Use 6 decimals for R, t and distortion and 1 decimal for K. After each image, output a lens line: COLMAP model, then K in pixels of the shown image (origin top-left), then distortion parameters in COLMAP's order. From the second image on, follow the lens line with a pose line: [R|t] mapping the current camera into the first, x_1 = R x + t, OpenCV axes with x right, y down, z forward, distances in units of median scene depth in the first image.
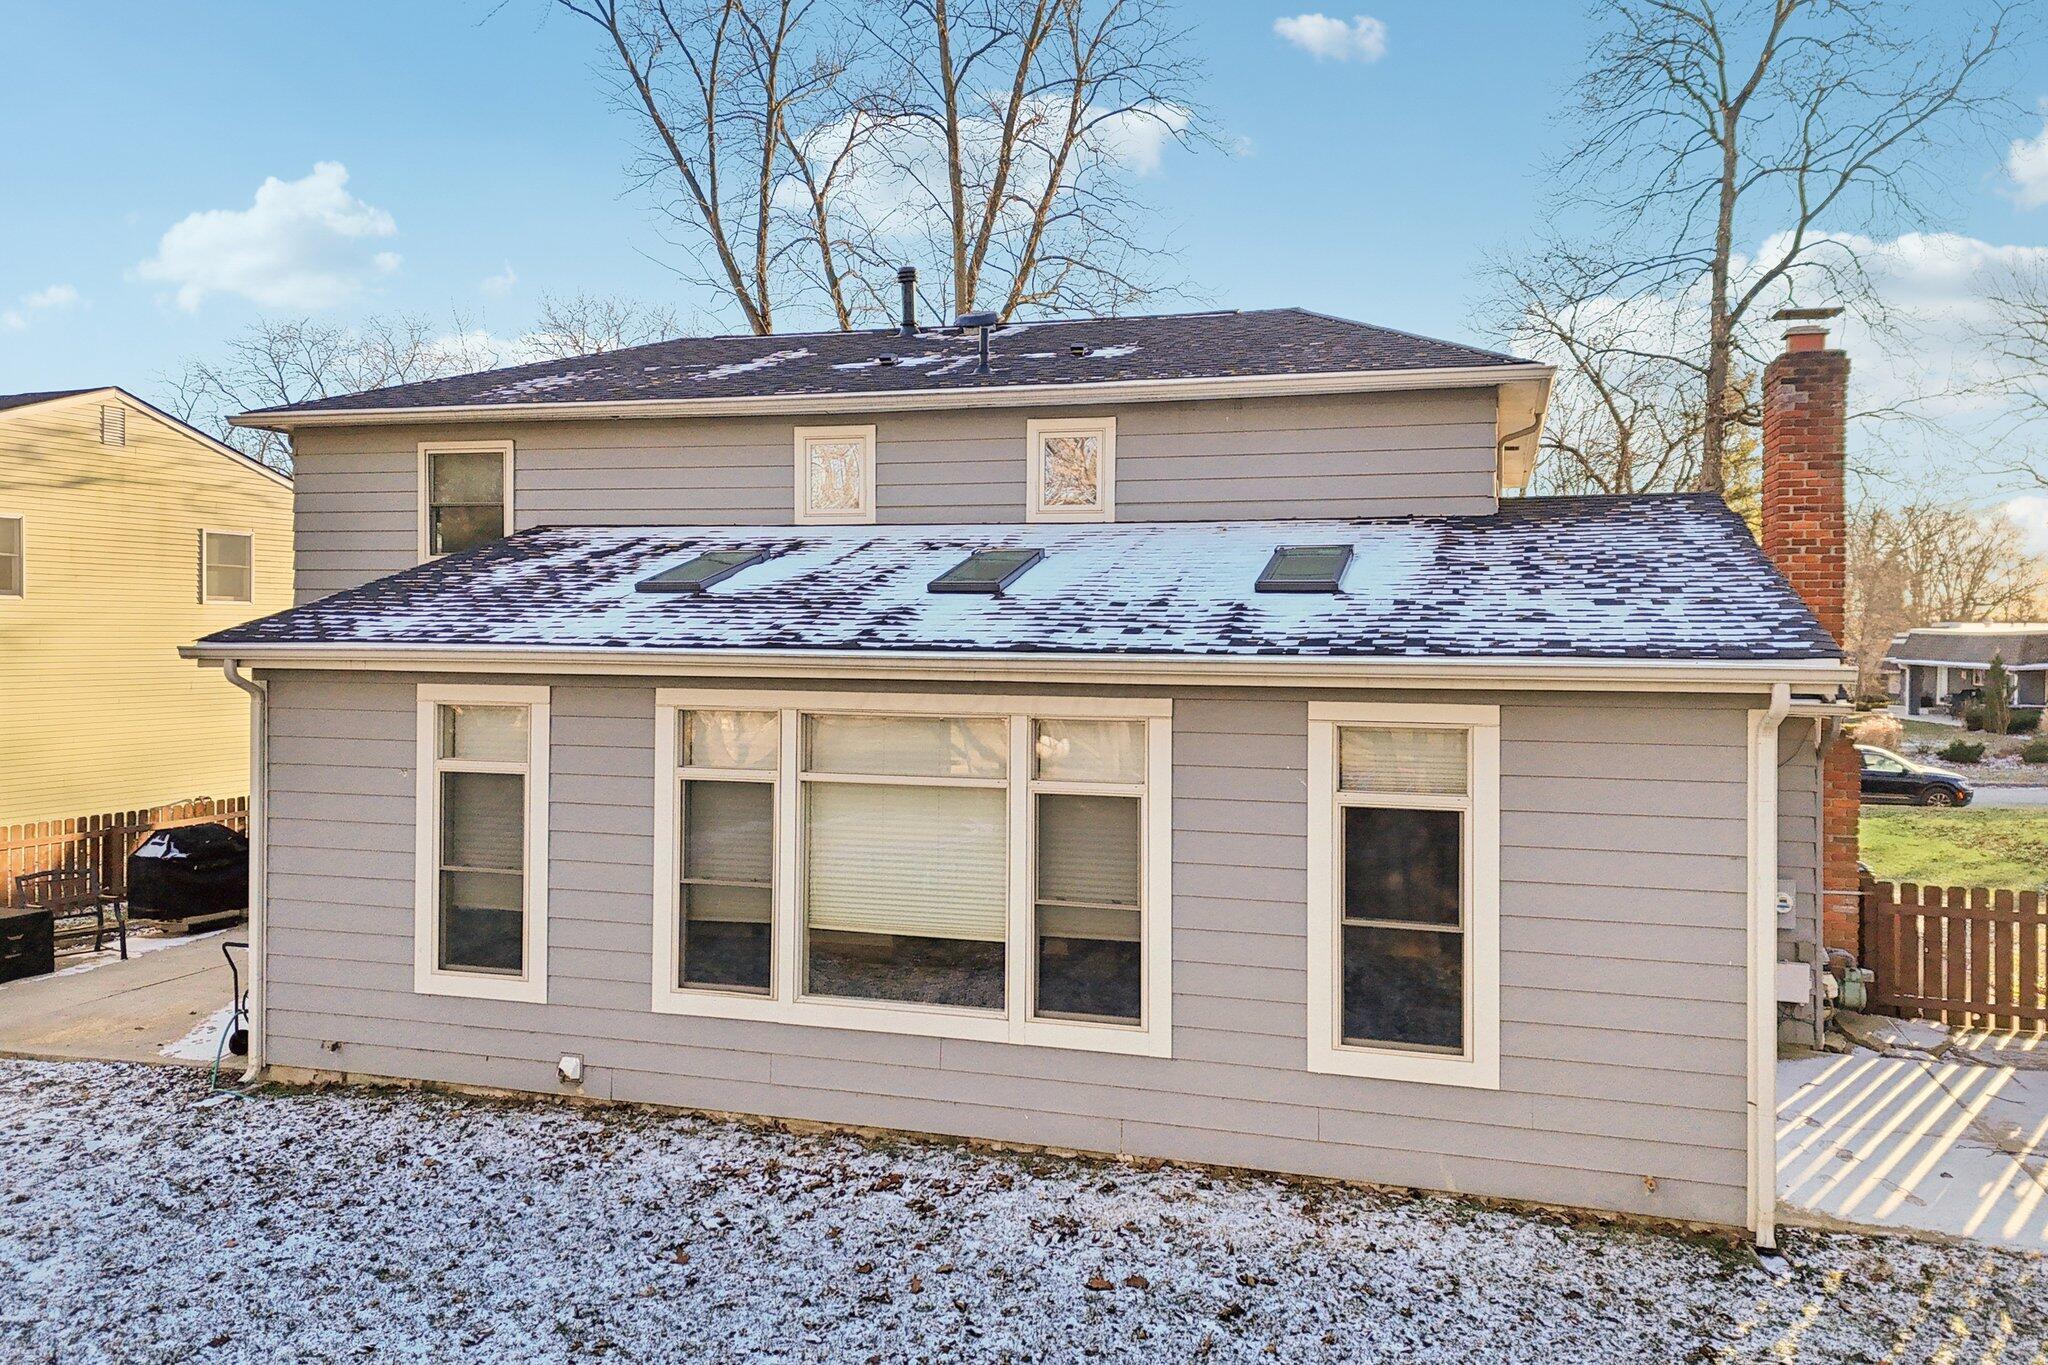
lens RADIAL K [[1490.8, 0, 1045.2], [0, 1490.8, 672.0], [0, 0, 1]] dist [0.071714, -0.061913]
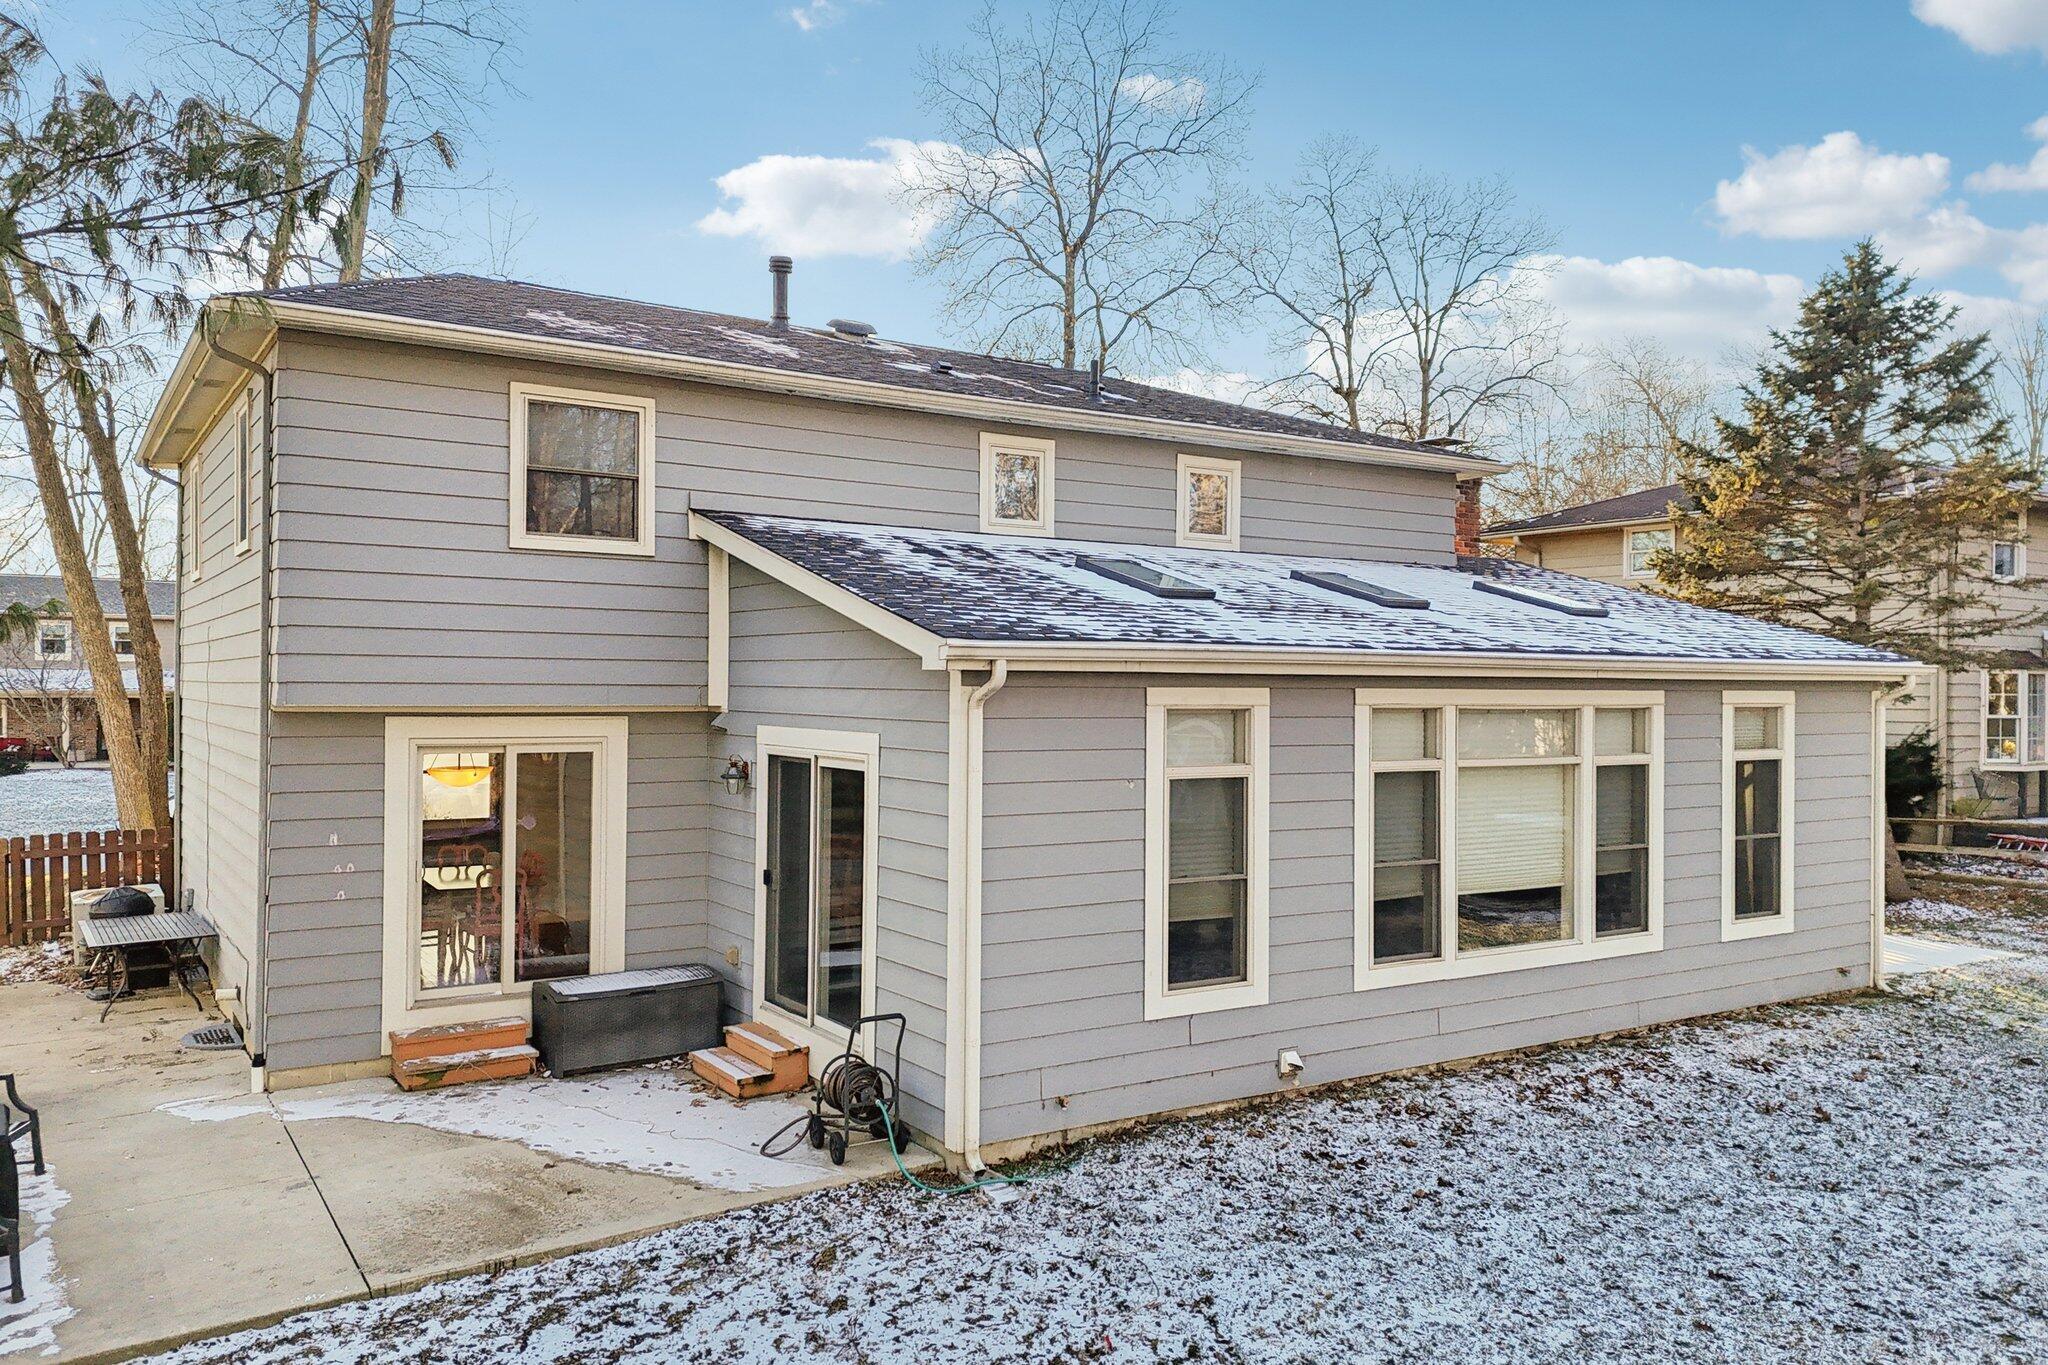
lens RADIAL K [[1490.8, 0, 1045.2], [0, 1490.8, 672.0], [0, 0, 1]] dist [0.071714, -0.061913]
pose [[0.651052, 0.002341, 0.759030, -1.265572], [0.014699, 0.999769, -0.015691, 0.012911], [-0.758891, 0.021373, 0.650867, 0.485773]]
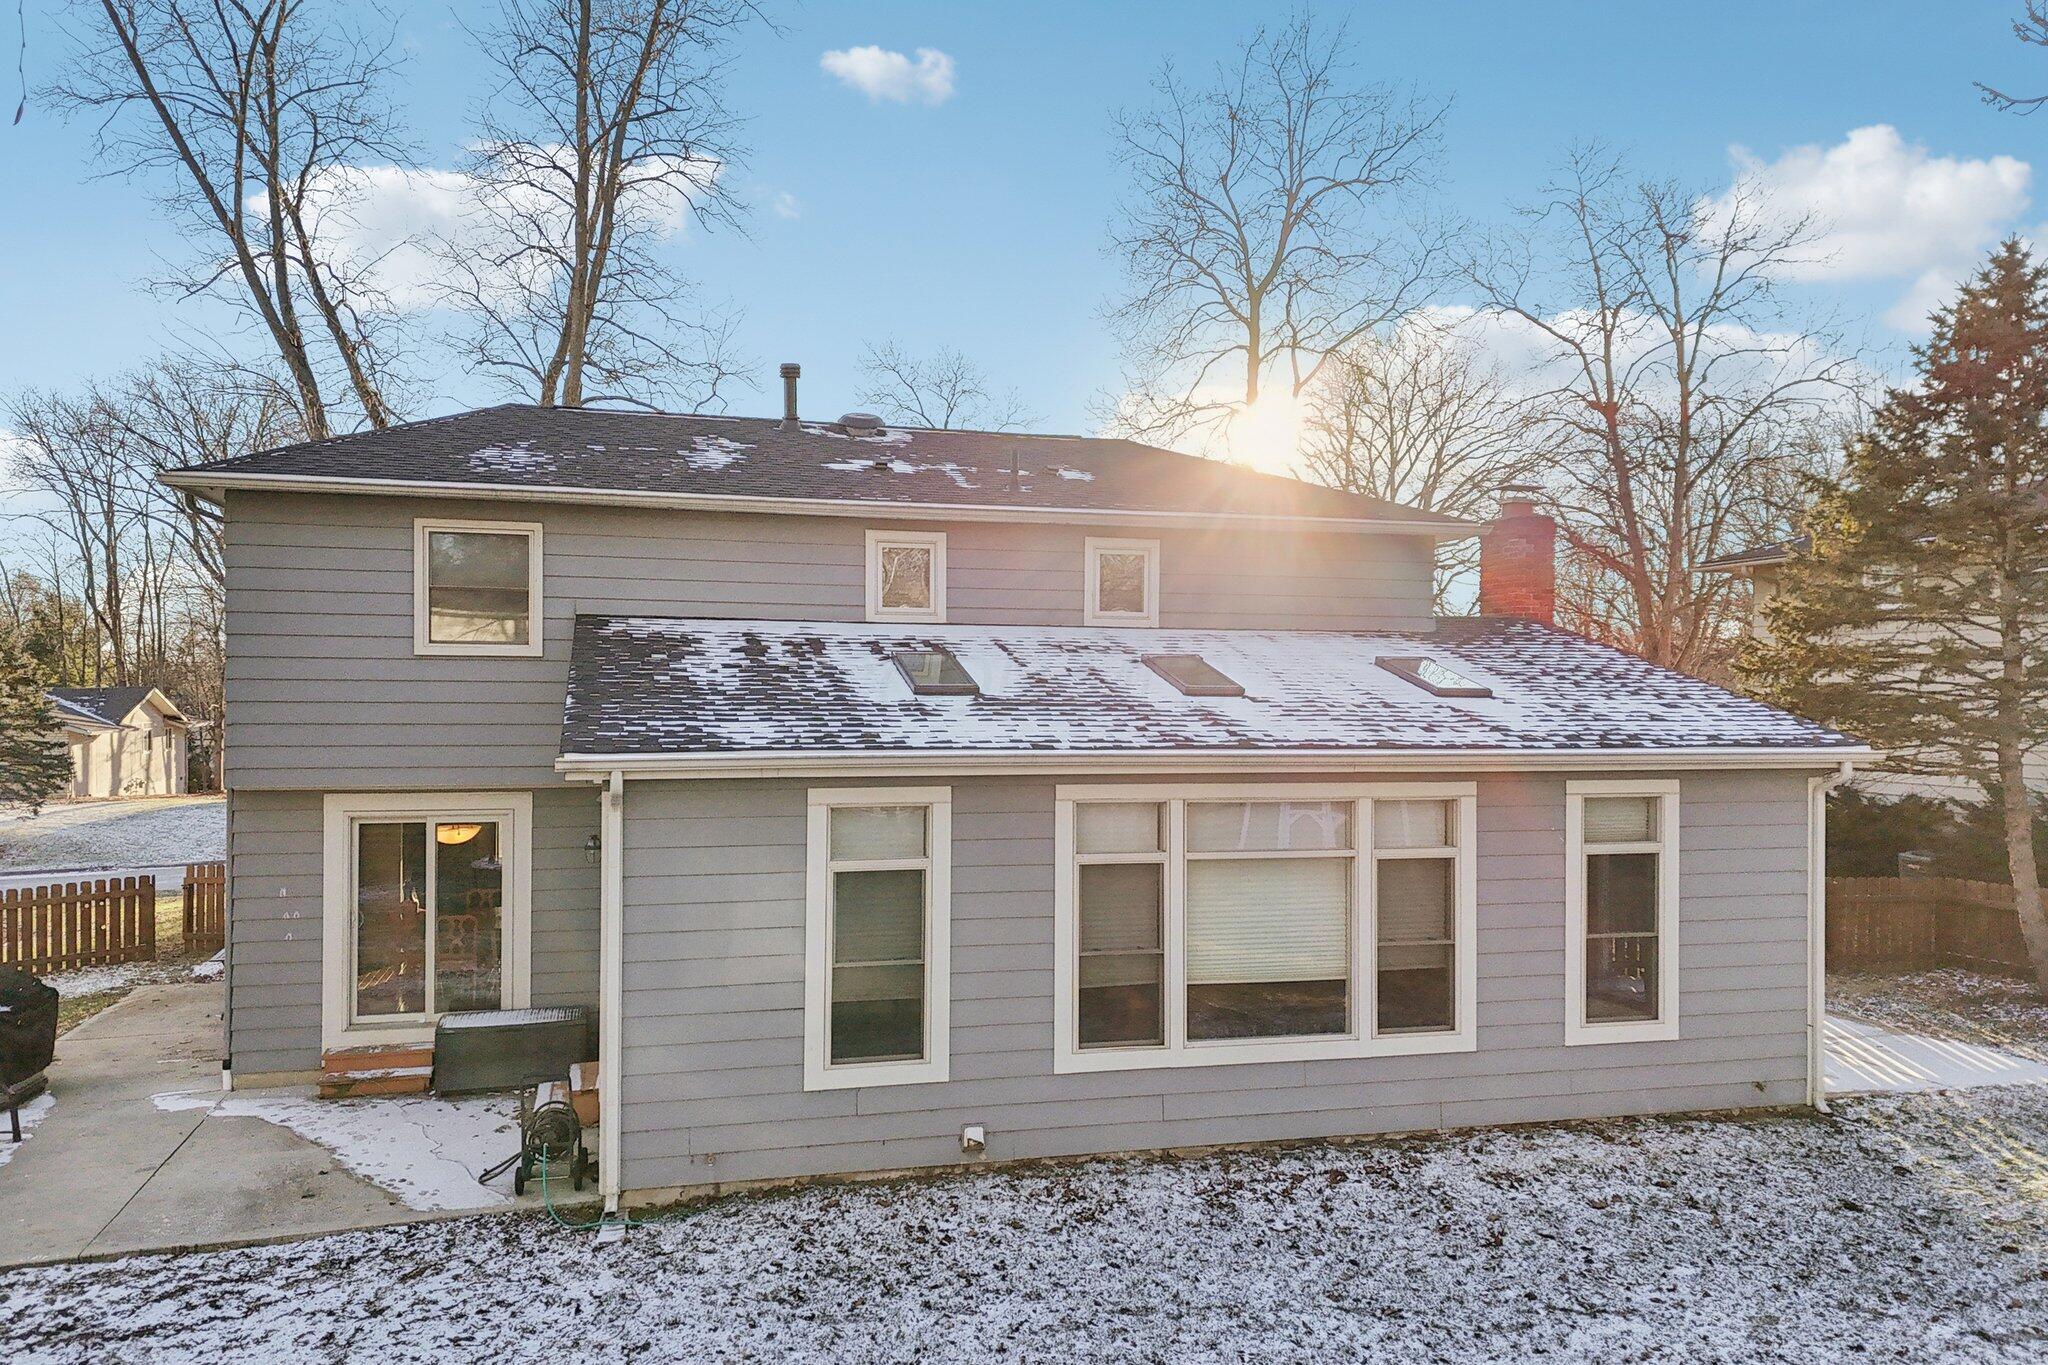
lens RADIAL K [[1498.4, 0, 1035.8], [0, 1498.4, 687.0], [0, 0, 1]] dist [0.068939, -0.060312]
pose [[0.853299, -0.003096, 0.521412, -0.894786], [0.013353, 0.999784, -0.015916, -0.047678], [-0.521250, 0.020544, 0.853156, 0.041569]]
